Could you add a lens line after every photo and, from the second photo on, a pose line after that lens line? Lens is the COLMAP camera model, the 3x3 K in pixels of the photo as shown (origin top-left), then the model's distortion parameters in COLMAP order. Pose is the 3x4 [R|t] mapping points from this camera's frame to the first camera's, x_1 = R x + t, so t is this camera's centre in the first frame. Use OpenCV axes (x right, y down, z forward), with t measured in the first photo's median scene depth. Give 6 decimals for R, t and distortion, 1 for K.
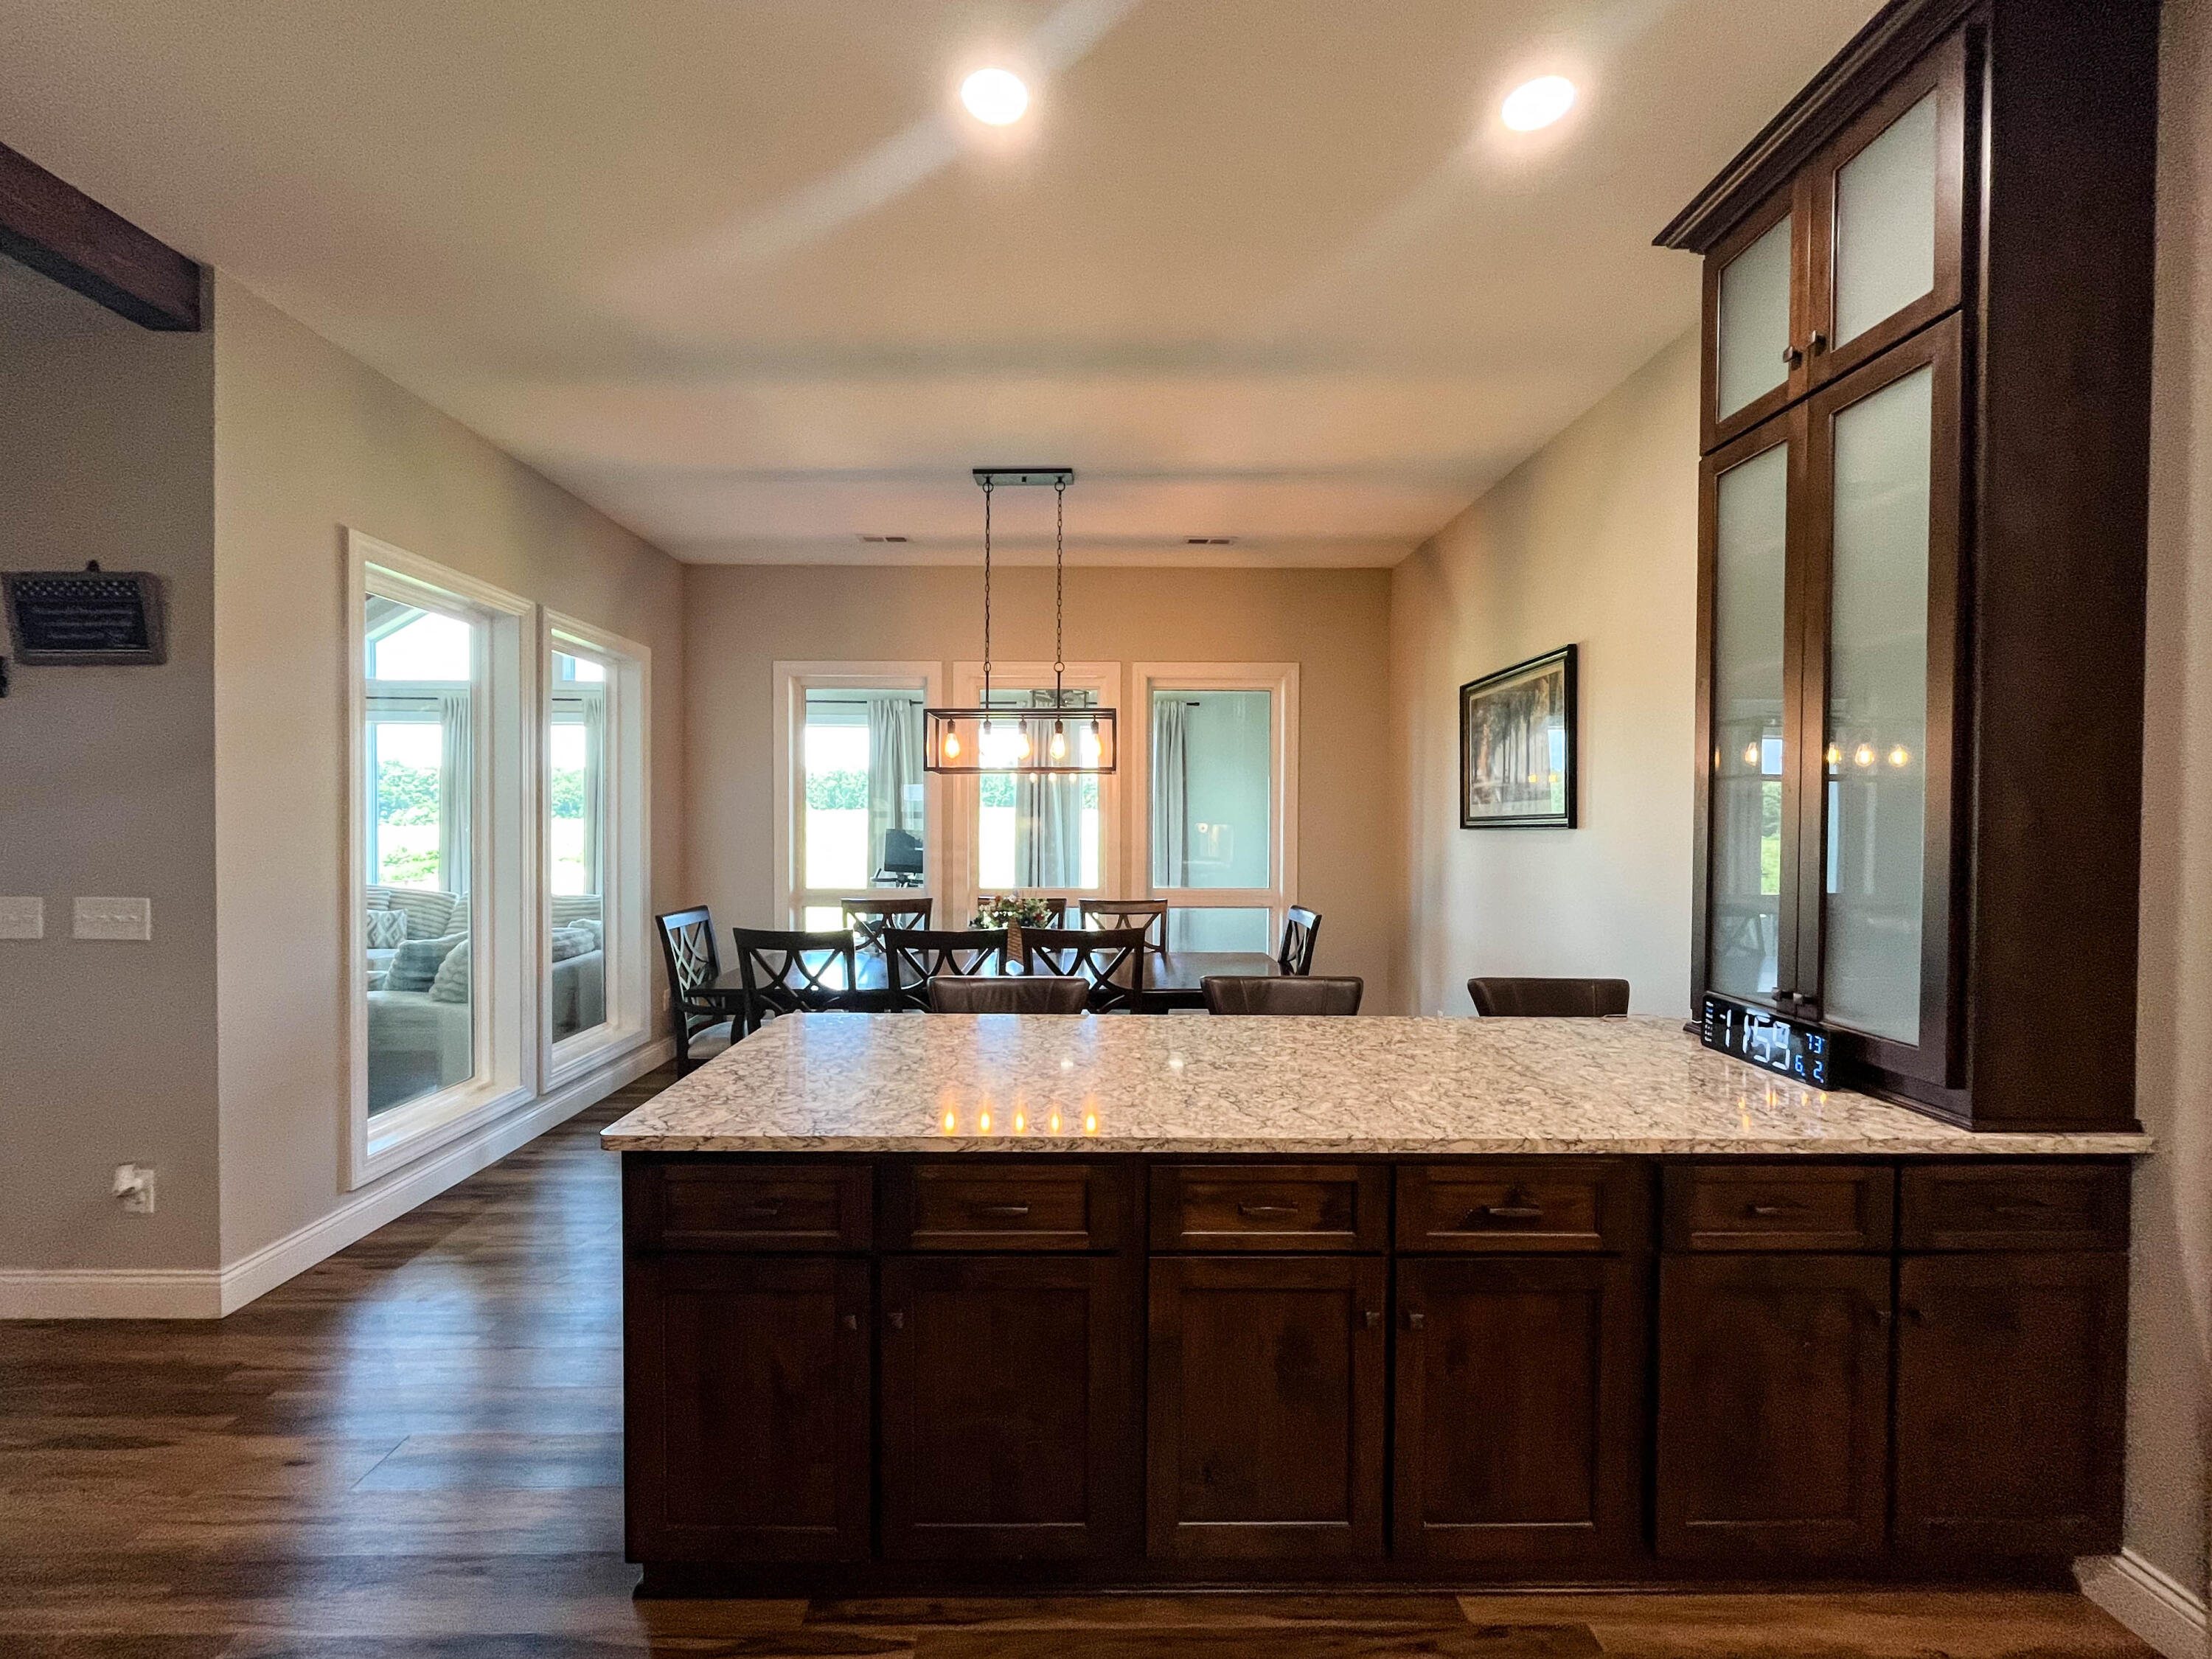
lens RADIAL K [[912.0, 0, 1109.1], [0, 912.0, 823.4], [0, 0, 1]] dist [-0.001484, -0.000112]
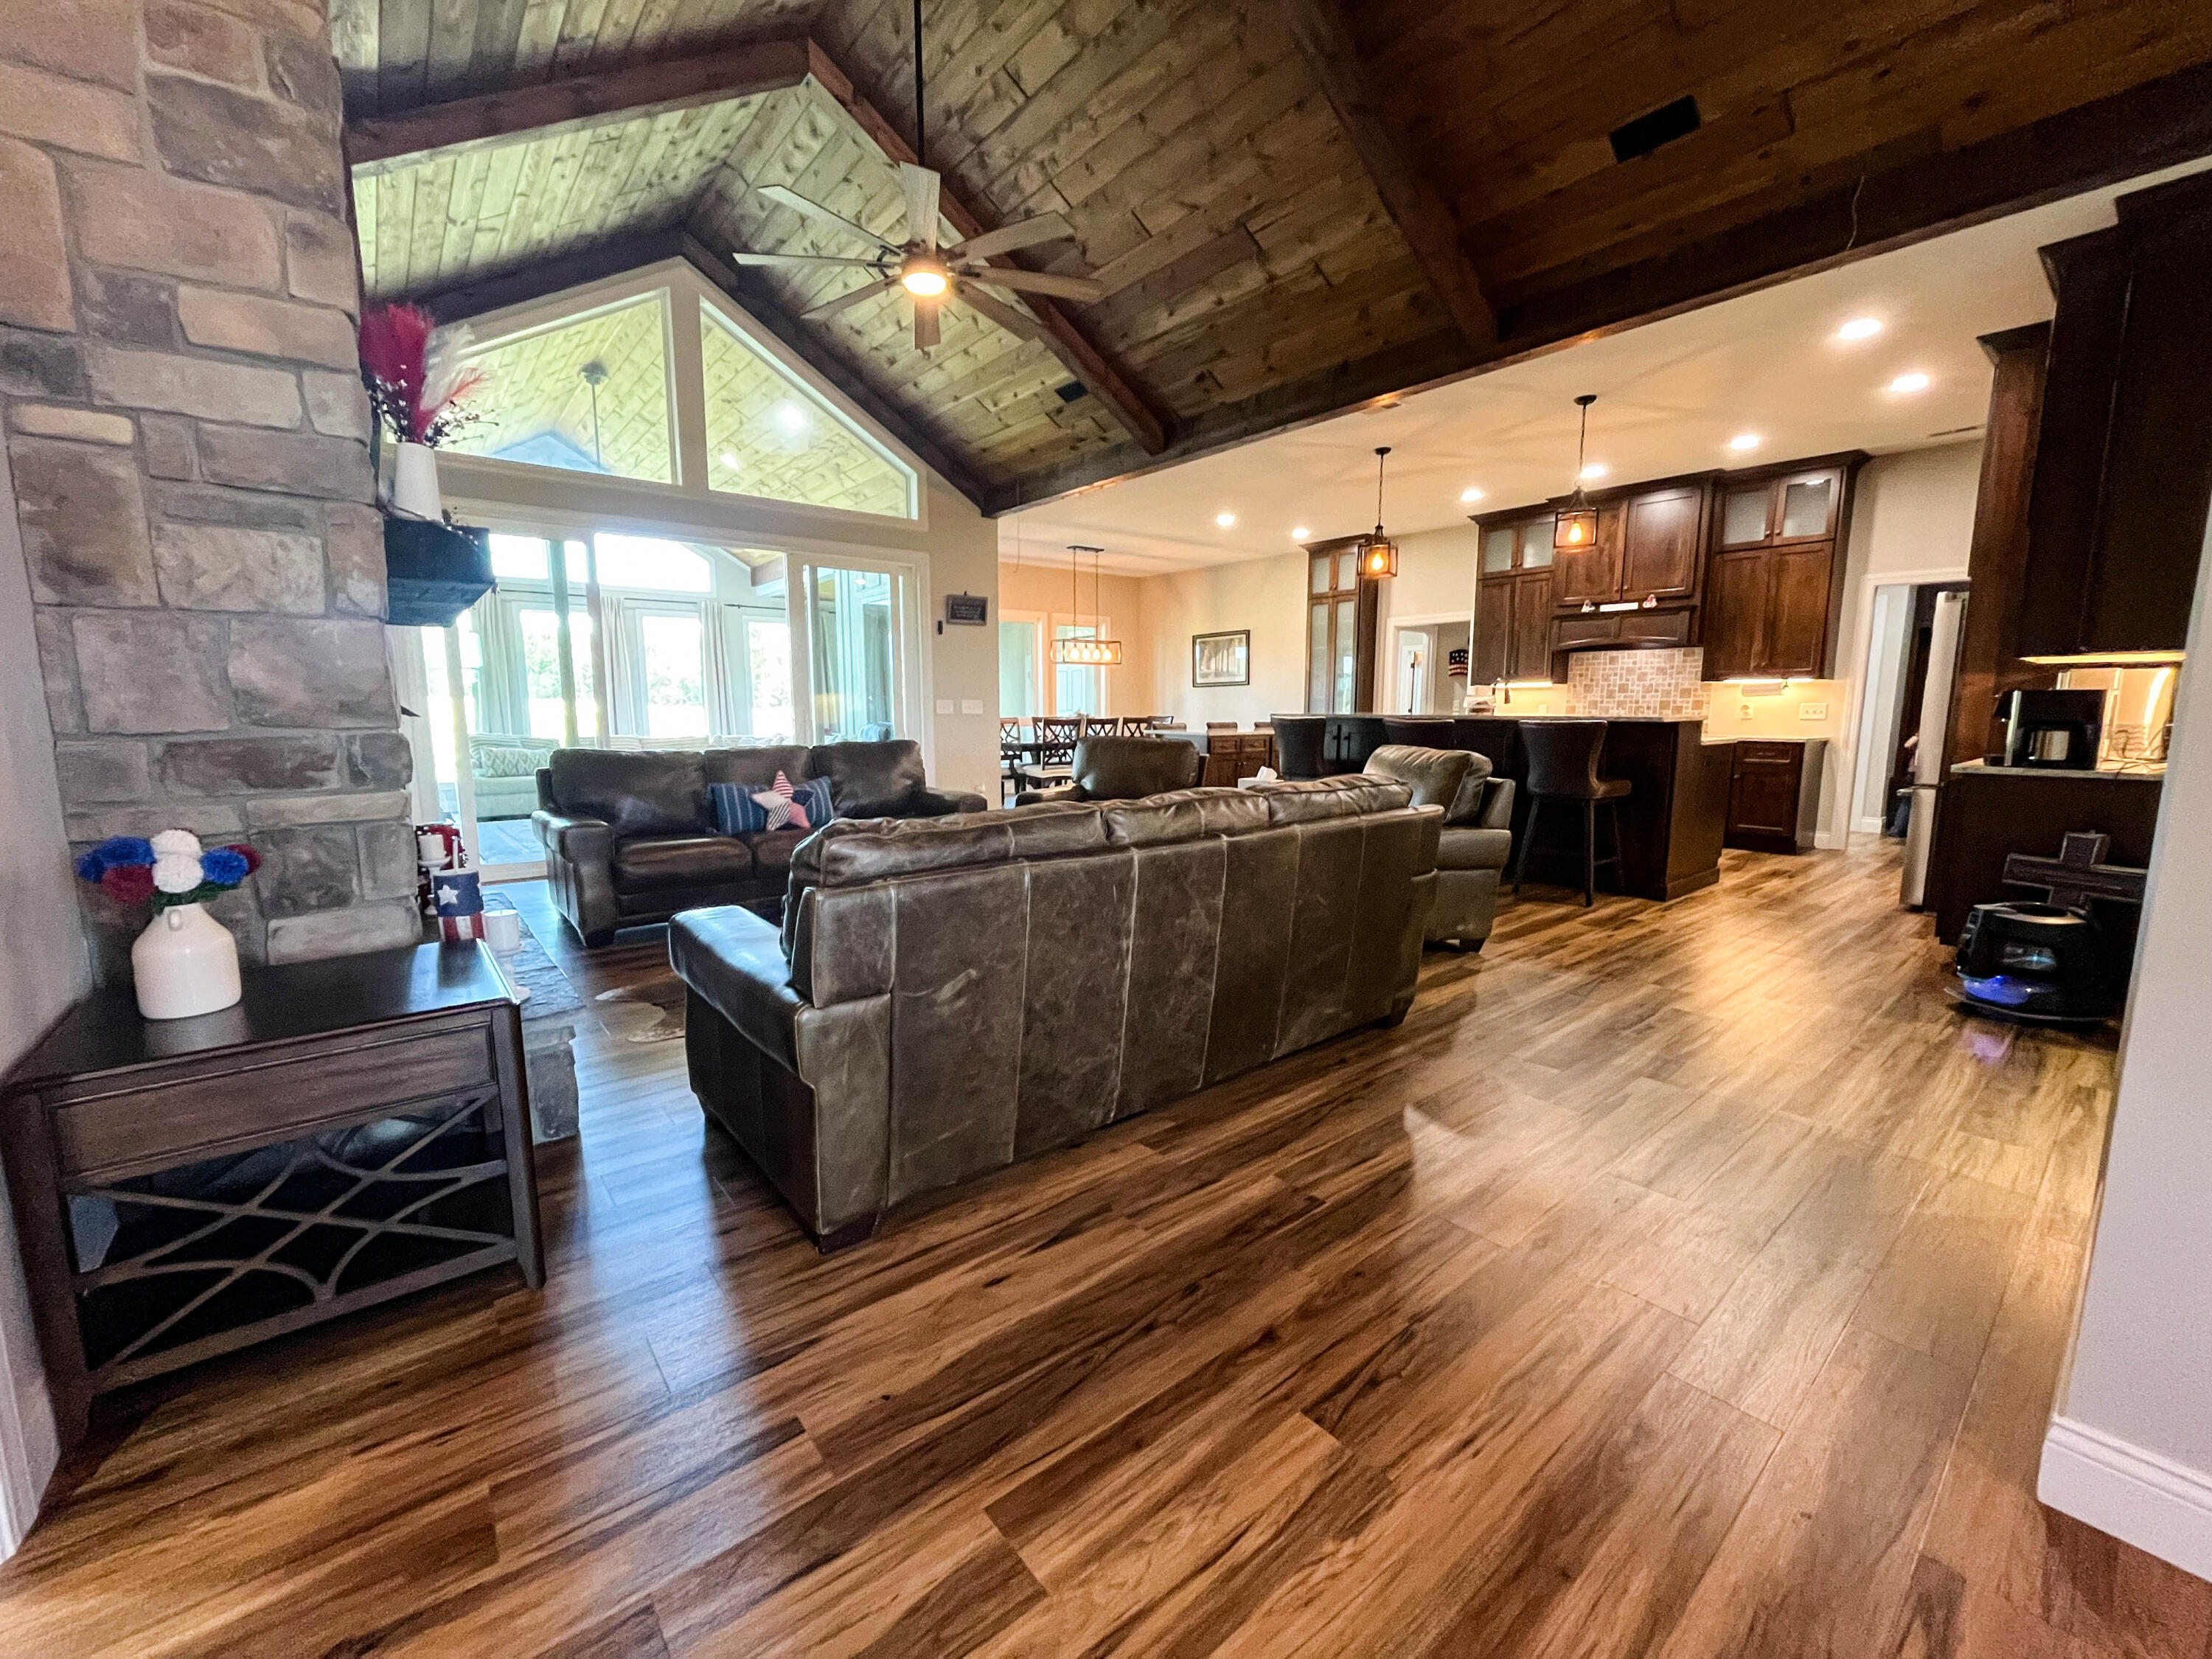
lens RADIAL K [[891.5, 0, 1106.0], [0, 891.5, 829.5], [0, 0, 1]] dist [-0.002186, 0.000022]
pose [[0.783728, -0.092138, 0.614231, -1.733935], [0.011060, 0.990849, 0.134521, 0.075531], [-0.621005, -0.098635, 0.777576, -1.136529]]
